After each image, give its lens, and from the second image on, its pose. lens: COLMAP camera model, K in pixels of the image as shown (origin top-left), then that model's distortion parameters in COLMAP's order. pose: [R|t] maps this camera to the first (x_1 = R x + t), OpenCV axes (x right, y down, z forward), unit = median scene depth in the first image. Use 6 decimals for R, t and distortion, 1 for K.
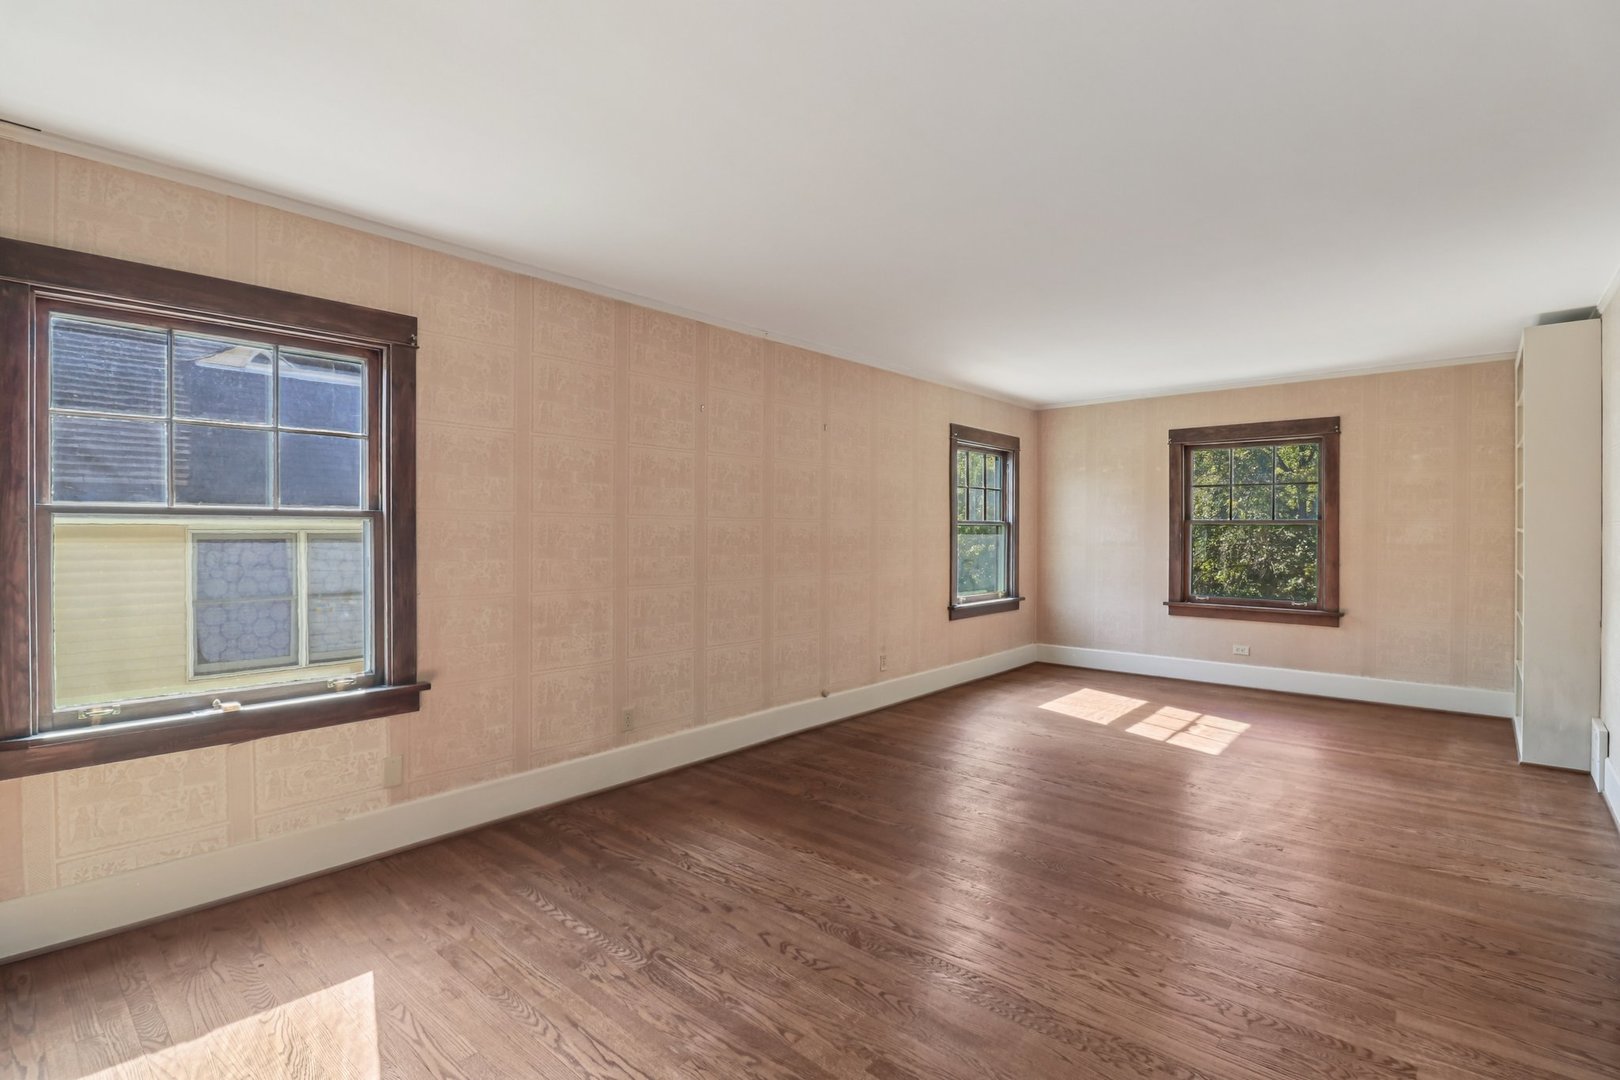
lens RADIAL K [[778.9, 0, 813.9], [0, 778.9, 536.9], [0, 0, 1]] dist [0.003708, -0.016378]
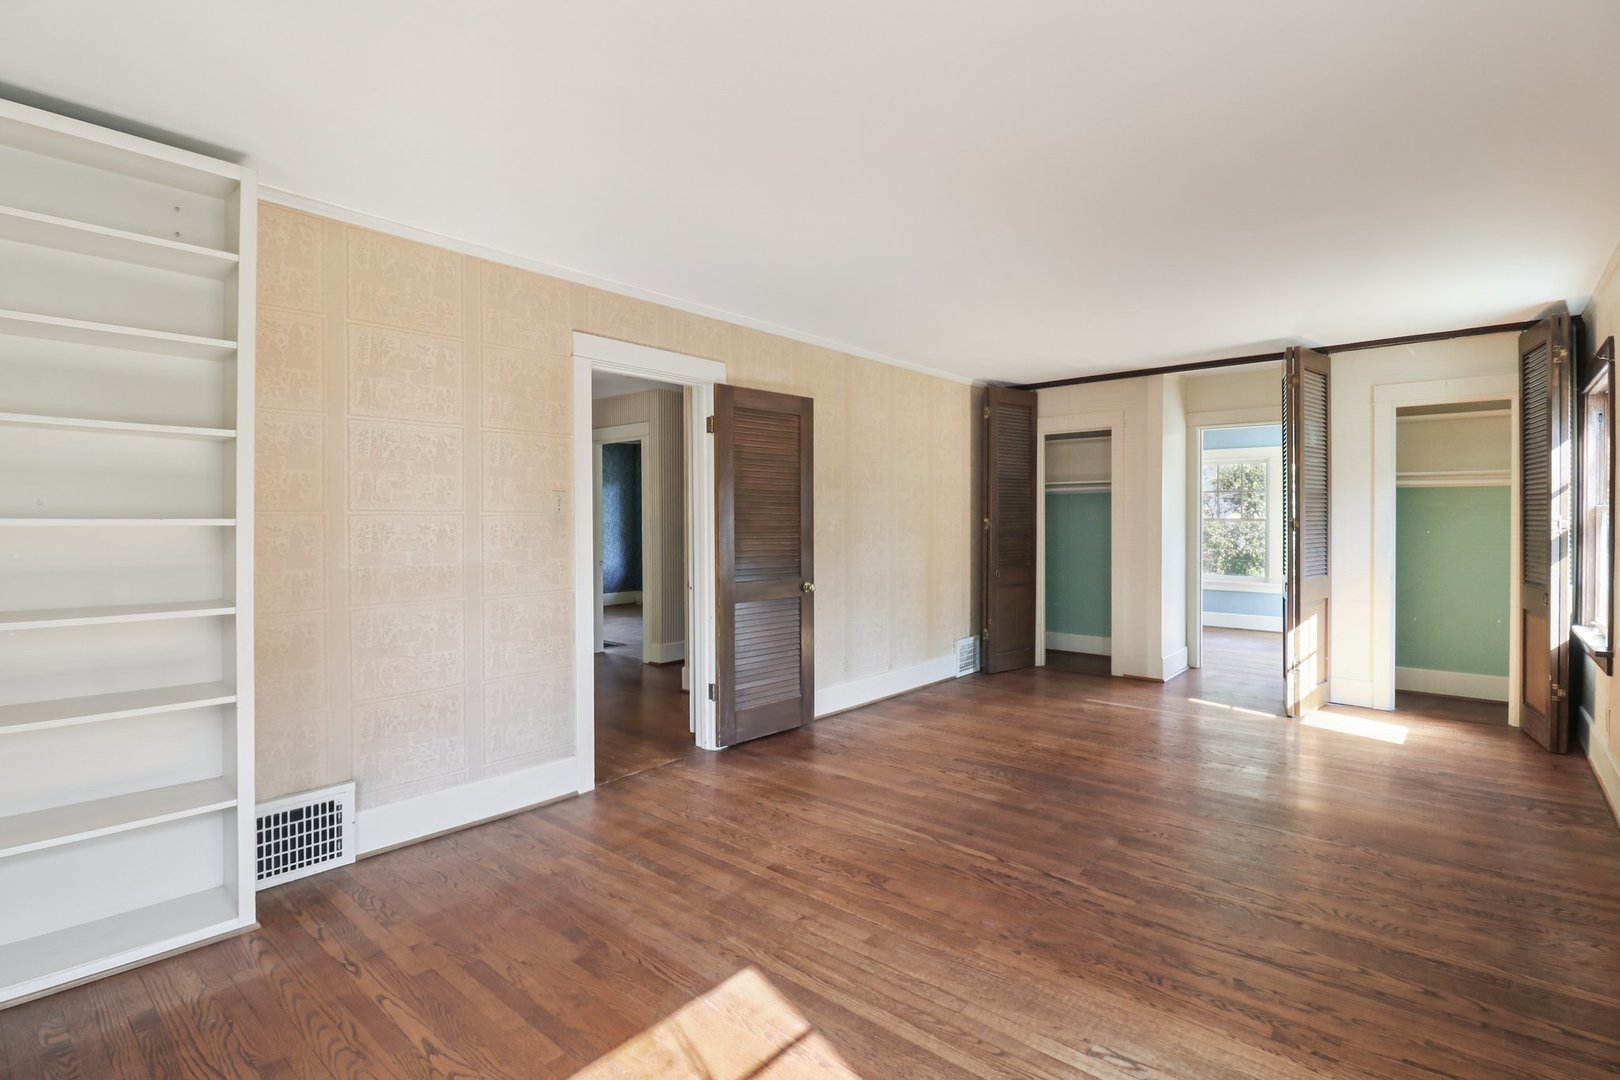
lens RADIAL K [[778.9, 0, 813.9], [0, 778.9, 536.9], [0, 0, 1]] dist [0.003708, -0.016378]
pose [[-0.999935, 0.003303, -0.010887, 0.541297], [0.003103, 0.999827, 0.018318, -0.006093], [0.010946, 0.018284, -0.999773, 1.687830]]
